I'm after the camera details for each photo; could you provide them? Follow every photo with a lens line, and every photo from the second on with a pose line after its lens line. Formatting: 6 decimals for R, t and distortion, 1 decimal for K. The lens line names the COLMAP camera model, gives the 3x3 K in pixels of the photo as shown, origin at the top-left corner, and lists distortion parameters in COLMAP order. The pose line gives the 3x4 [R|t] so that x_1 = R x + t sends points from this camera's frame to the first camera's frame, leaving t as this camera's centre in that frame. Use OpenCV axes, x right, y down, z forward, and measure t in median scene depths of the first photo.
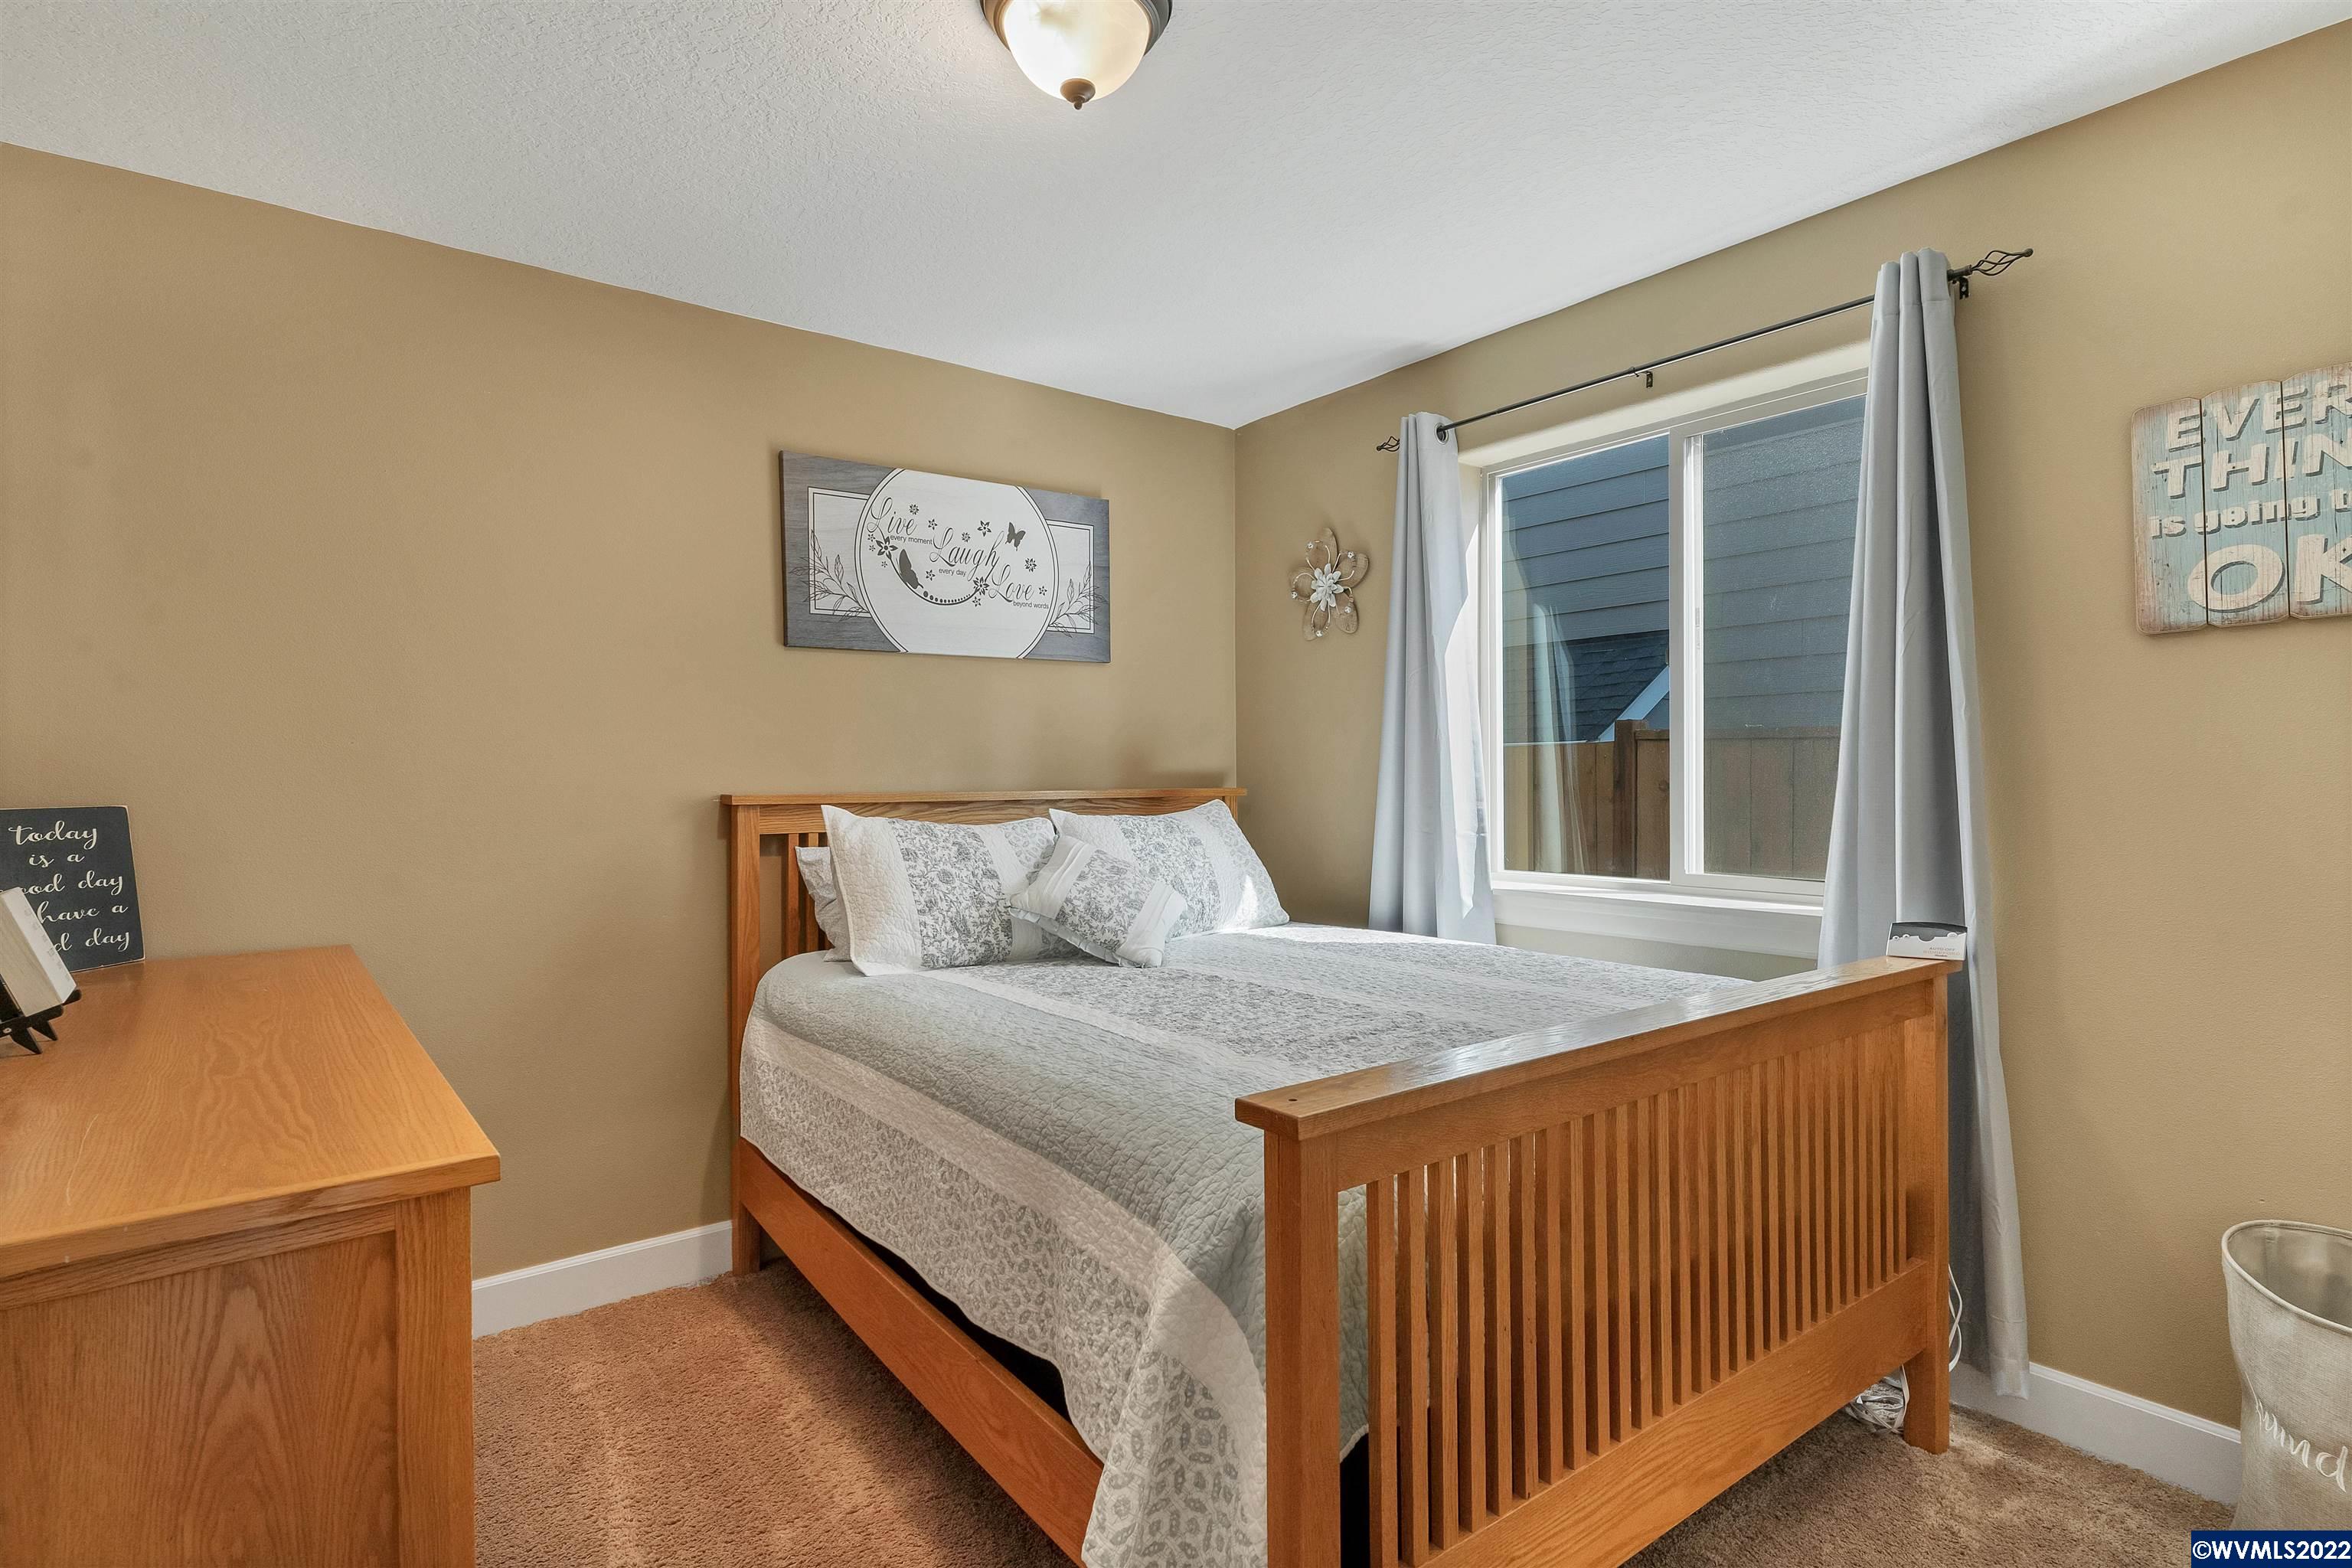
lens RADIAL K [[1174.6, 0, 1176.0], [0, 1174.6, 777.0], [0, 0, 1]] dist [-0.002250, -0.000234]
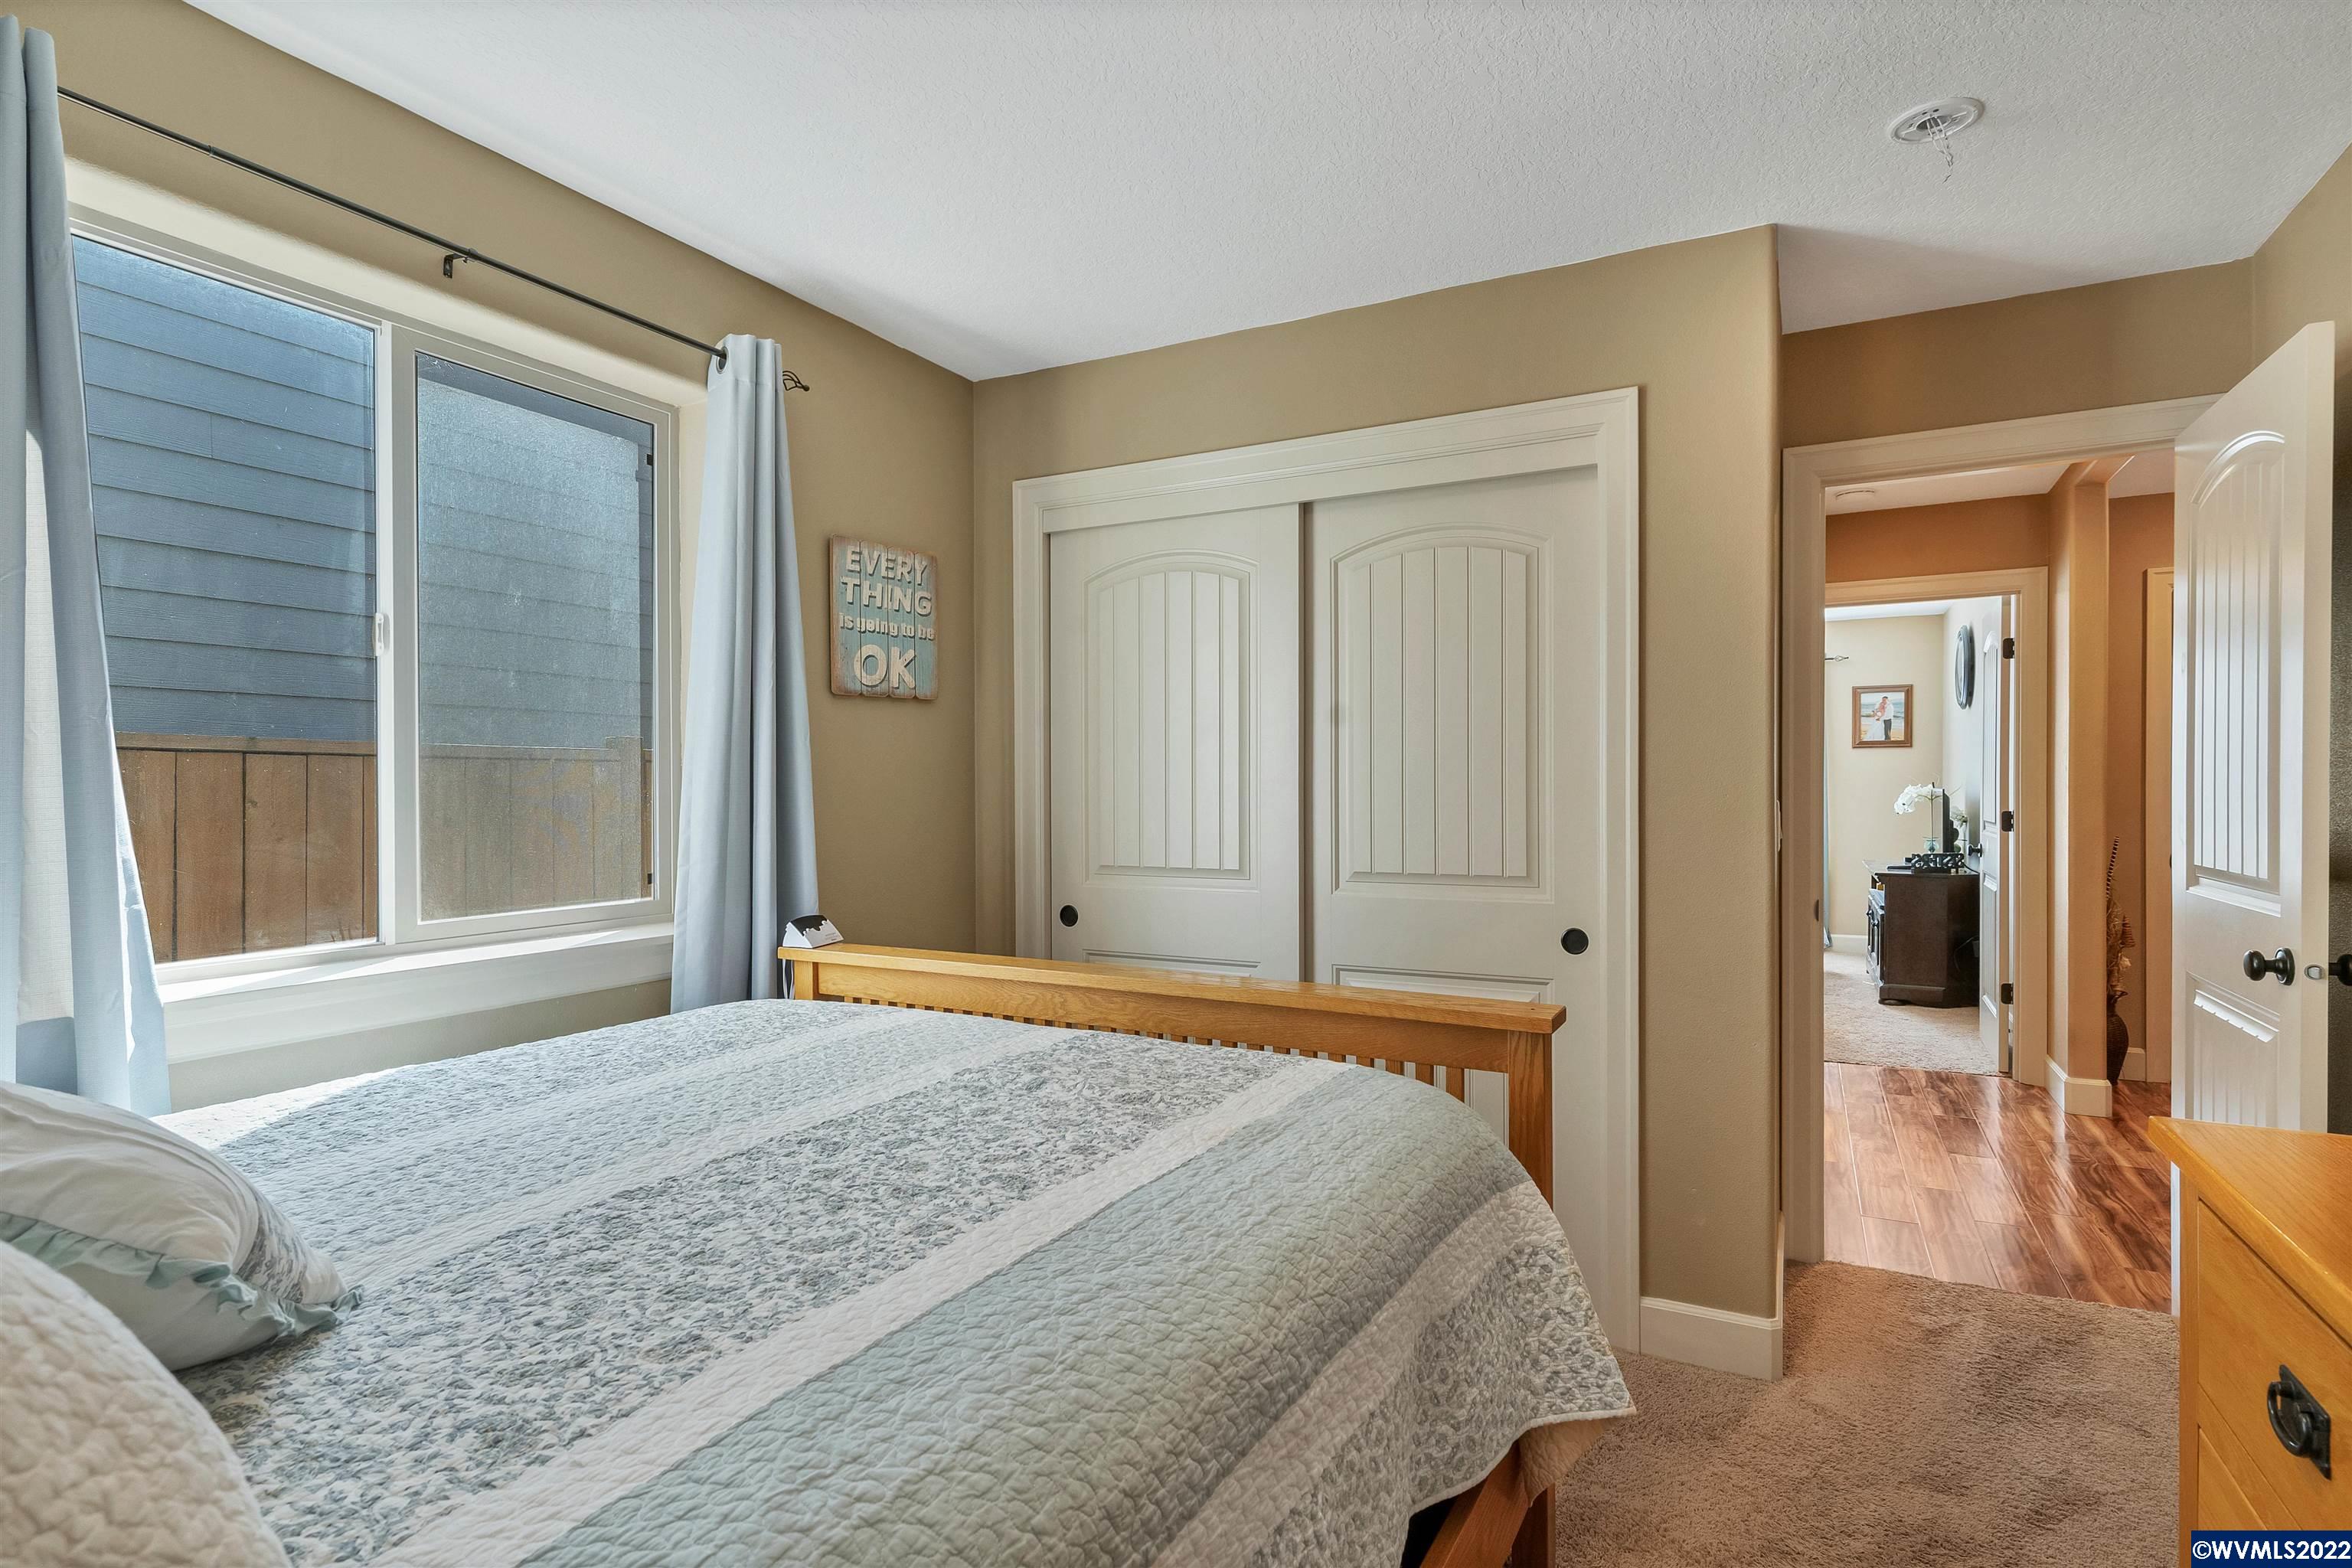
lens RADIAL K [[1174.6, 0, 1176.2], [0, 1174.6, 789.4], [0, 0, 1]] dist [-0.002250, -0.000234]
pose [[-0.428552, 0.007588, 0.903485, -0.661438], [0.006811, 0.999963, -0.005167, 0.004286], [-0.903491, 0.003939, -0.428589, 1.284286]]
